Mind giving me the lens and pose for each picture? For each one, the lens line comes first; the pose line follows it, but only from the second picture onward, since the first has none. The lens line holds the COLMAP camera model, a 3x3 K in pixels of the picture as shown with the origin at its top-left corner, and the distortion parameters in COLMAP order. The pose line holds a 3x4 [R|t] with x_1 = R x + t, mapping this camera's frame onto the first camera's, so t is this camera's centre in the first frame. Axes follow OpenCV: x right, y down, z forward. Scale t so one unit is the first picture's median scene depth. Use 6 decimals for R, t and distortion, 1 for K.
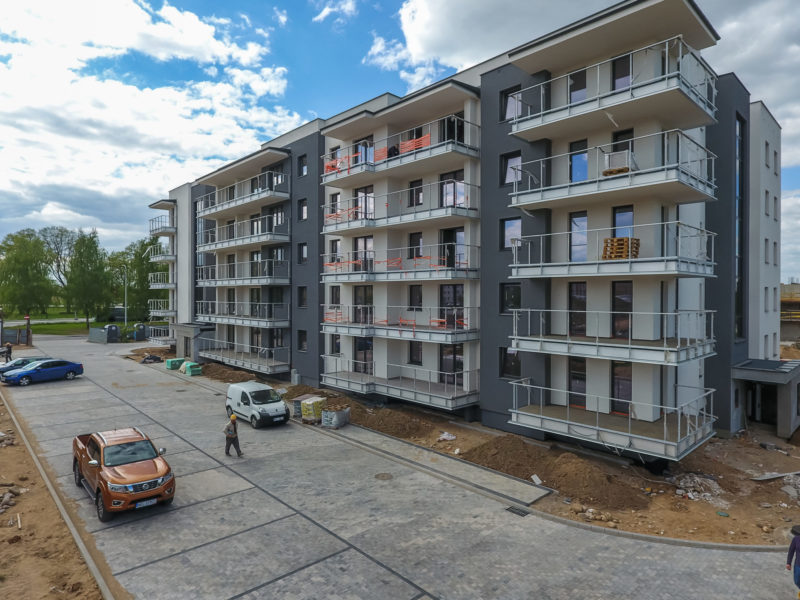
lens RADIAL K [[484.7, 0, 394.6], [0, 484.7, 303.4], [0, 0, 1]] dist [-0.004809, 0.001495]
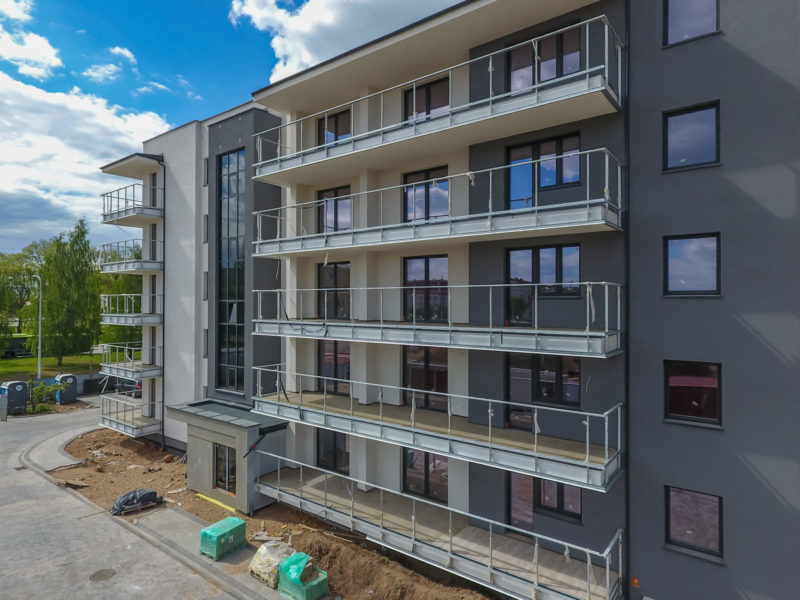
lens RADIAL K [[484.7, 0, 401.8], [0, 484.7, 298.4], [0, 0, 1]] dist [-0.004809, 0.001495]
pose [[0.985279, -0.003781, 0.170913, -0.288062], [0.007776, 0.999712, -0.022711, -0.045861], [-0.170778, 0.023705, 0.985024, 0.445216]]
